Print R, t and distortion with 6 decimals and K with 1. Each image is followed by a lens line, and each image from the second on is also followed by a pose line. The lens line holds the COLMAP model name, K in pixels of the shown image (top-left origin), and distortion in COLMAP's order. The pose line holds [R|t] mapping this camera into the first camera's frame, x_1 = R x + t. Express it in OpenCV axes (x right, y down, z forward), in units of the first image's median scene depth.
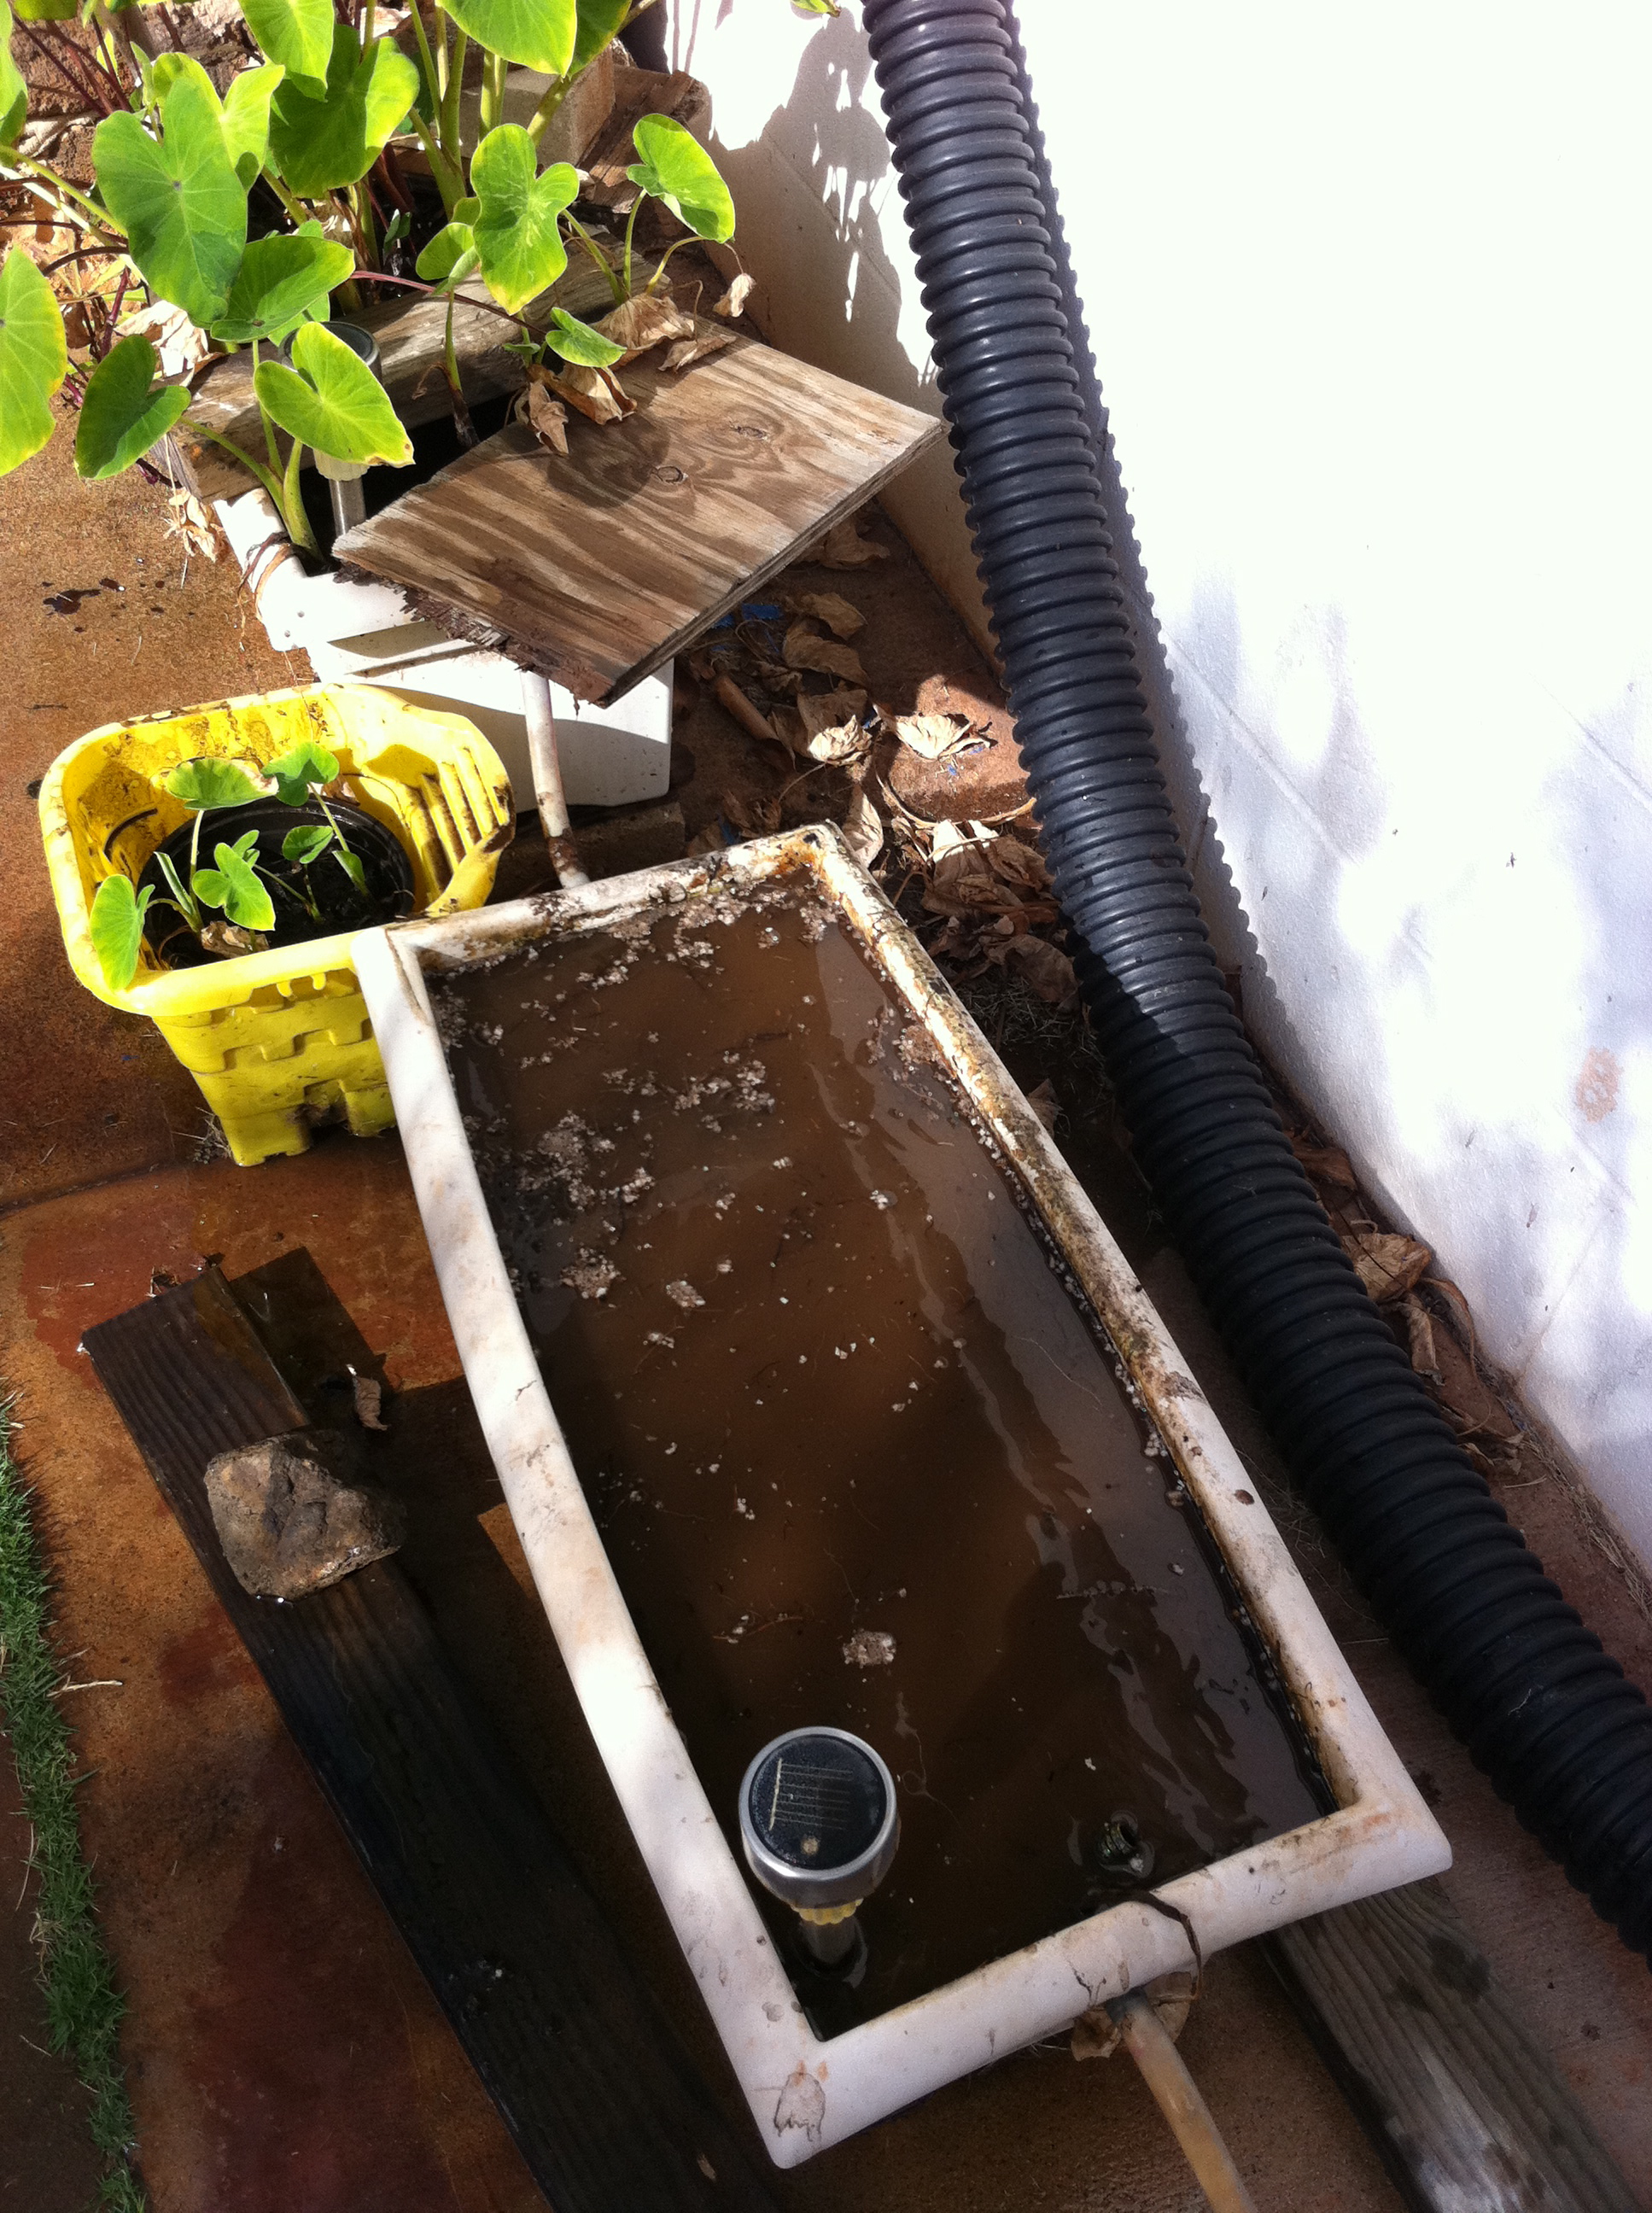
lens RADIAL K [[2118.4, 0, 826.0], [0, 2118.4, 1106.5], [0, 0, 1]] dist [0.128275, -0.415202]
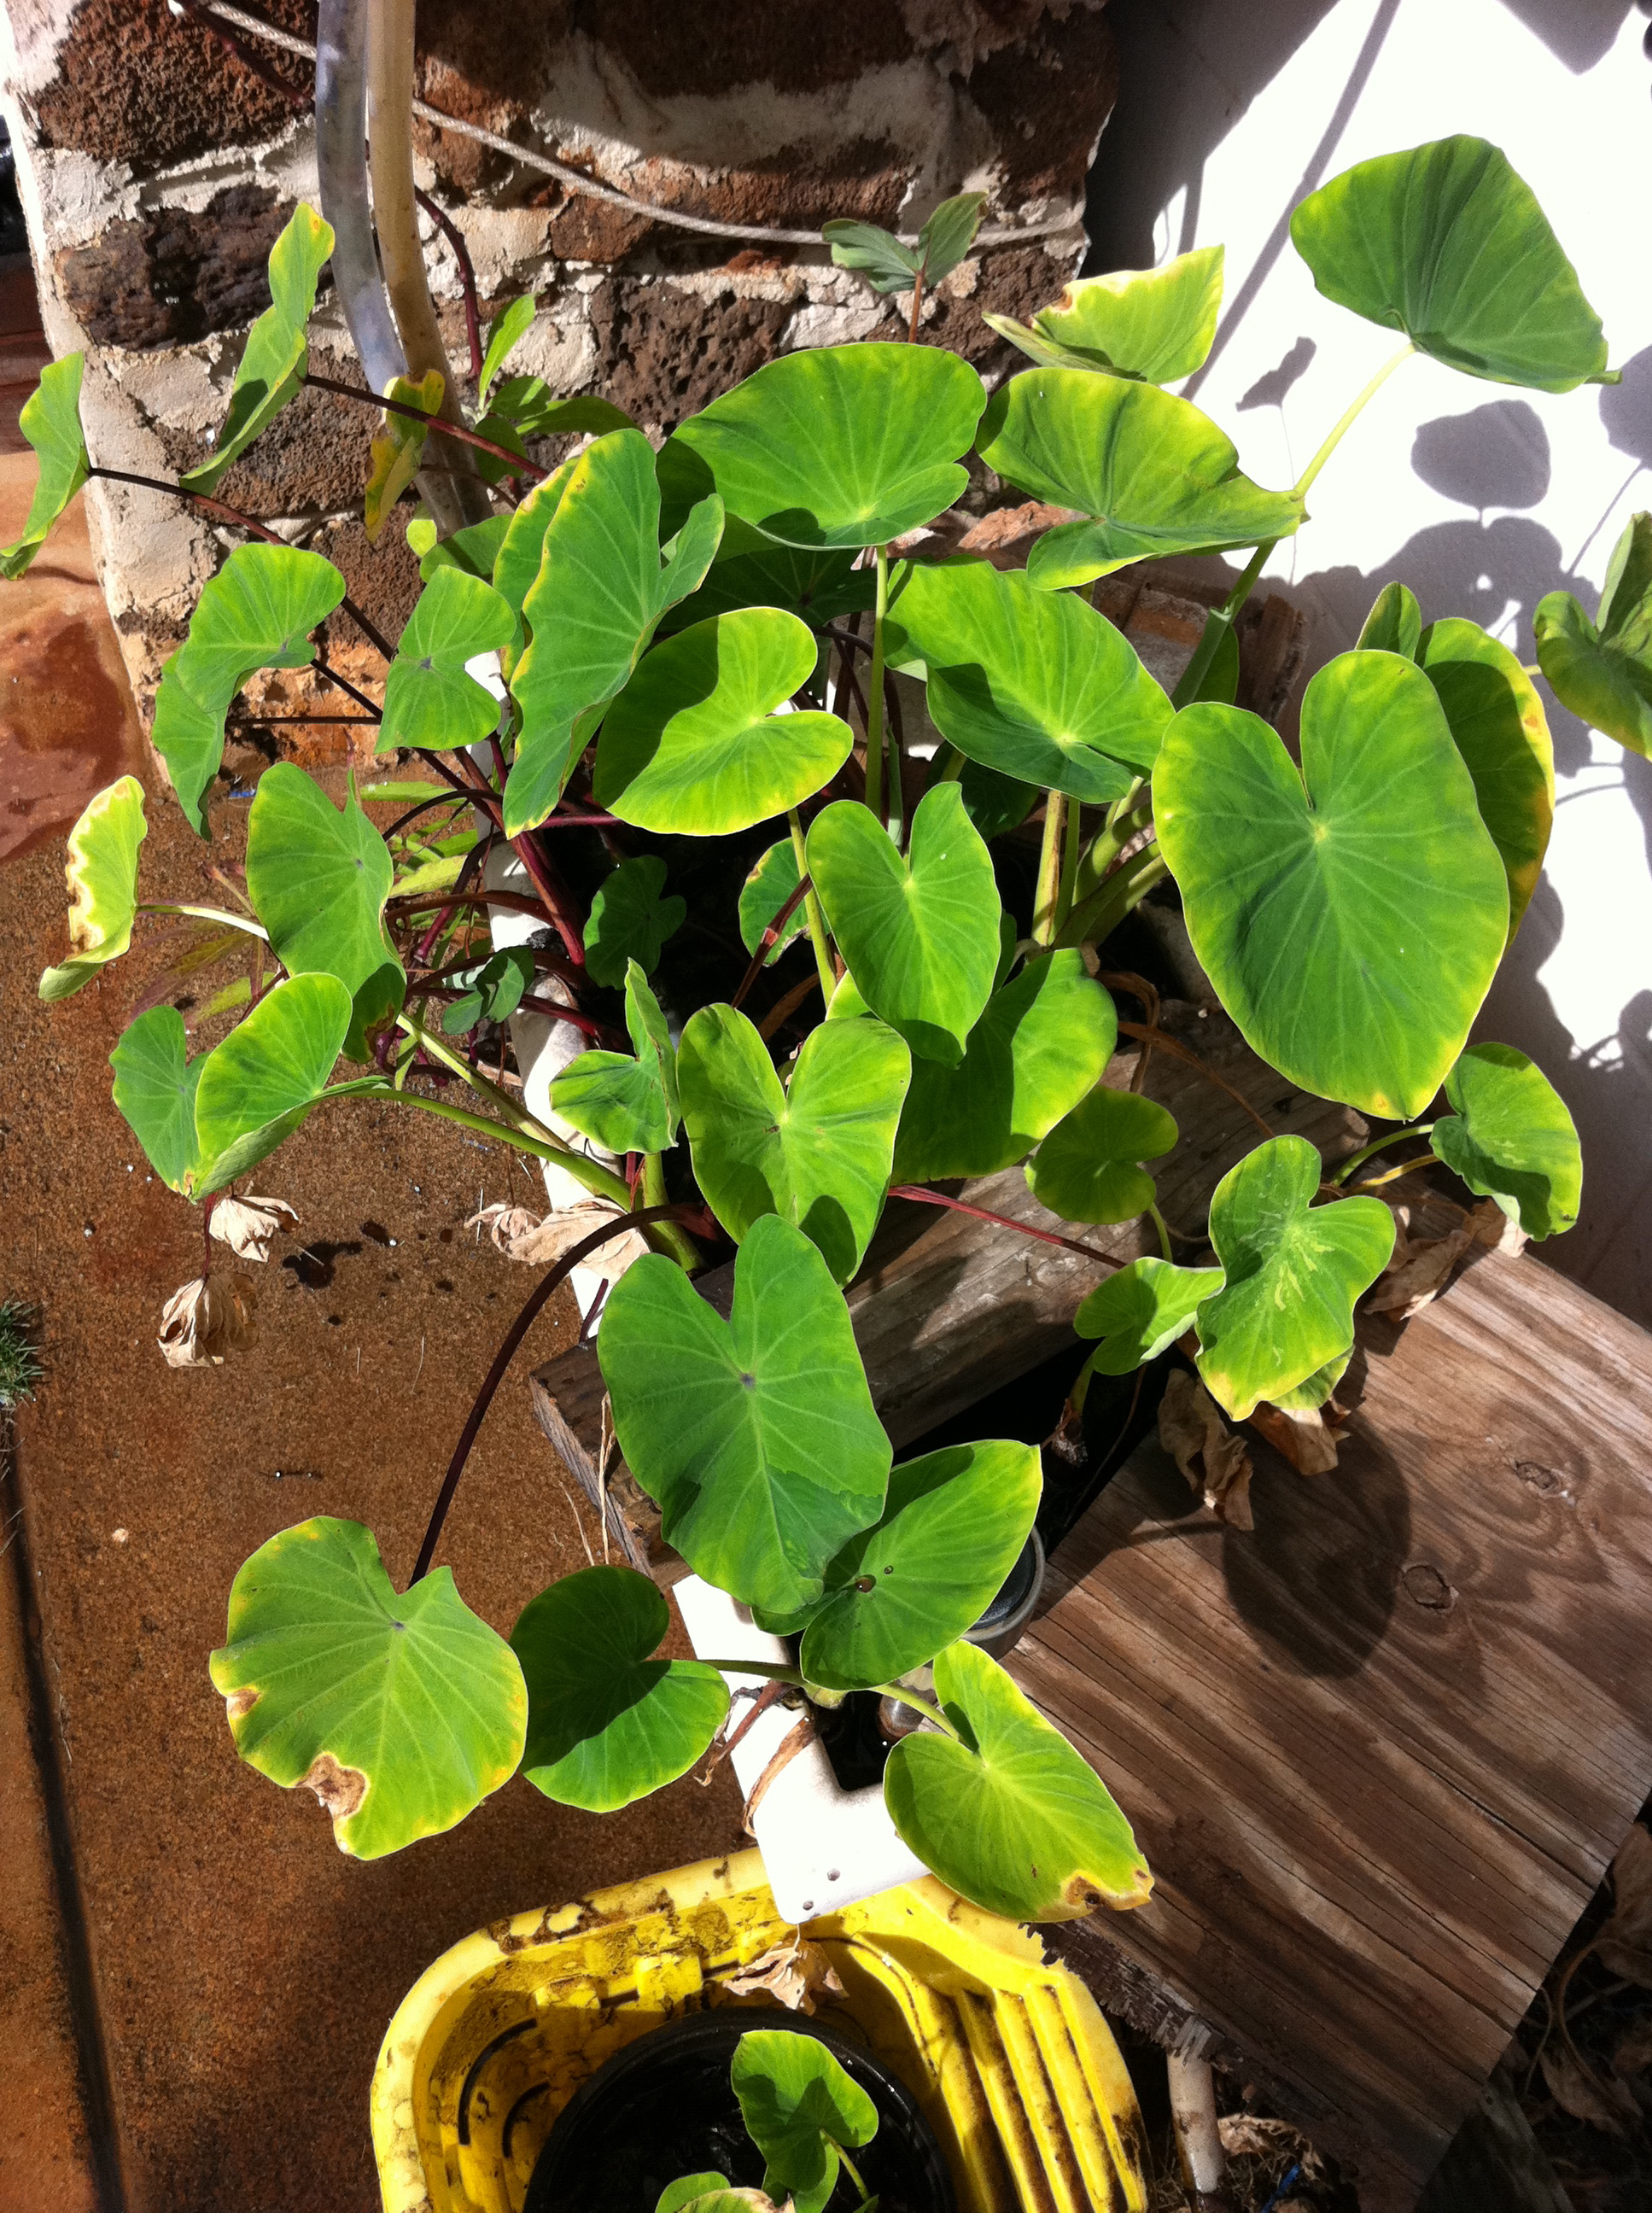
lens RADIAL K [[2118.4, 0, 826.0], [0, 2118.4, 1106.5], [0, 0, 1]] dist [0.128275, -0.415202]
pose [[0.998056, 0.060992, -0.012835, -0.241244], [-0.060035, 0.996077, 0.065004, -0.457764], [0.016750, -0.064107, 0.997802, 0.405277]]
